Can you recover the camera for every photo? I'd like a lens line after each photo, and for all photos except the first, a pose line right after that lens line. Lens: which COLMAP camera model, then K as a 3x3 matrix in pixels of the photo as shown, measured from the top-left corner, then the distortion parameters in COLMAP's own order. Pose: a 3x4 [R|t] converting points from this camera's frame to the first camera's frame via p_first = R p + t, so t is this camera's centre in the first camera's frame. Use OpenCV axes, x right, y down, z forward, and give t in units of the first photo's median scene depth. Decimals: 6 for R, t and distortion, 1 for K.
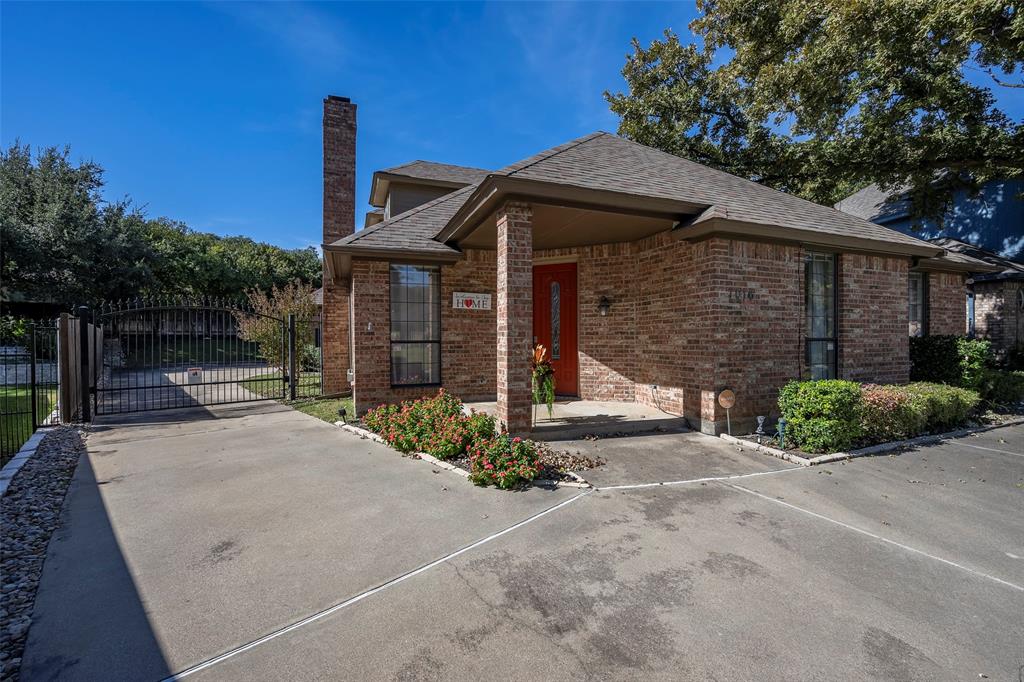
lens RADIAL K [[411.1, 0, 514.1], [0, 411.1, 337.1], [0, 0, 1]] dist [-0.031614, -0.000451]
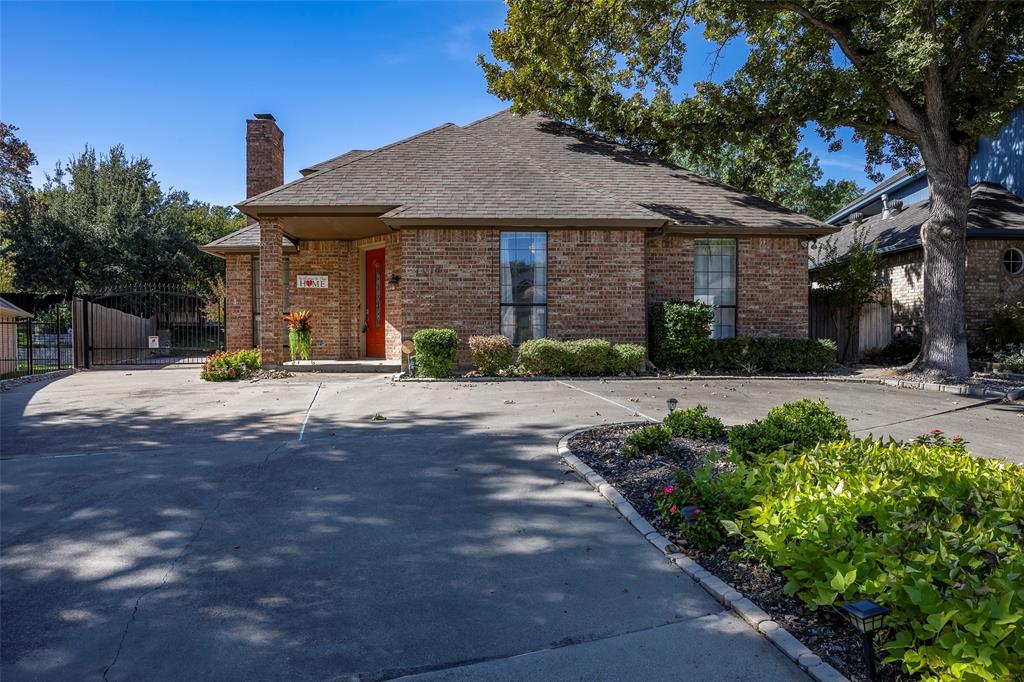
lens RADIAL K [[592.1, 0, 511.5], [0, 592.1, 346.3], [0, 0, 1]] dist [-0.063298, -0.001183]
pose [[0.955966, 0.004854, -0.293436, 1.166141], [-0.000059, 0.999866, 0.016348, 0.095029], [0.293476, -0.015611, 0.955839, -0.645131]]
